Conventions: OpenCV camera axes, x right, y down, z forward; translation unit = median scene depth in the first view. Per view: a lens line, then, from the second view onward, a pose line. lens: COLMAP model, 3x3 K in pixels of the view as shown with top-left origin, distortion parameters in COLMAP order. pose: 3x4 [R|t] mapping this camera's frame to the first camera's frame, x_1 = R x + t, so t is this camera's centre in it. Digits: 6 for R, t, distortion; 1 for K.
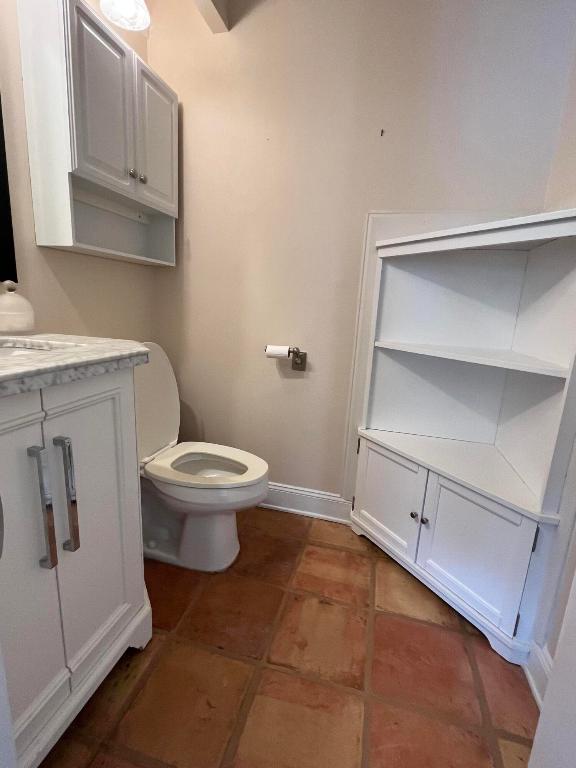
lens RADIAL K [[374.4, 0, 290.0], [0, 374.4, 386.3], [0, 0, 1]] dist [-0.004404, 0.001515]
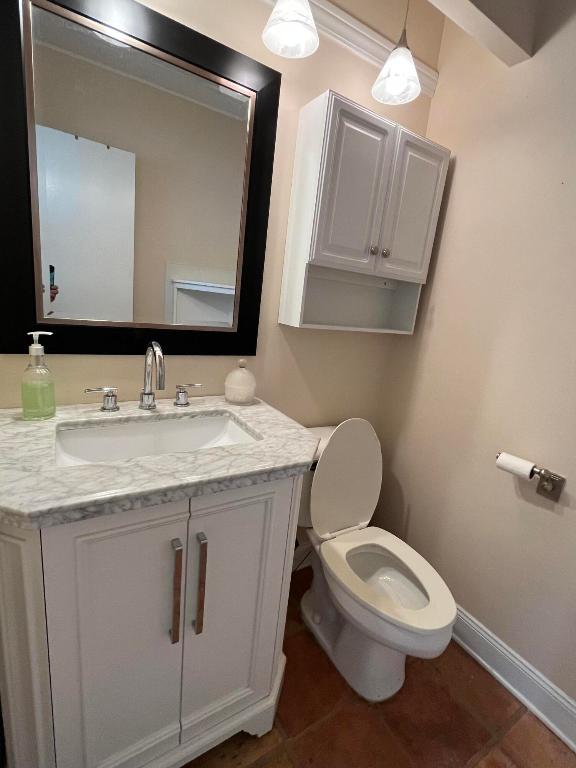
lens RADIAL K [[374.4, 0, 283.6], [0, 374.4, 379.9], [0, 0, 1]] dist [-0.004404, 0.001515]
pose [[0.720395, 0.180434, -0.669683, 0.124307], [-0.211501, 0.976728, 0.035644, -0.231540], [0.660529, 0.115961, 0.741791, 0.168648]]
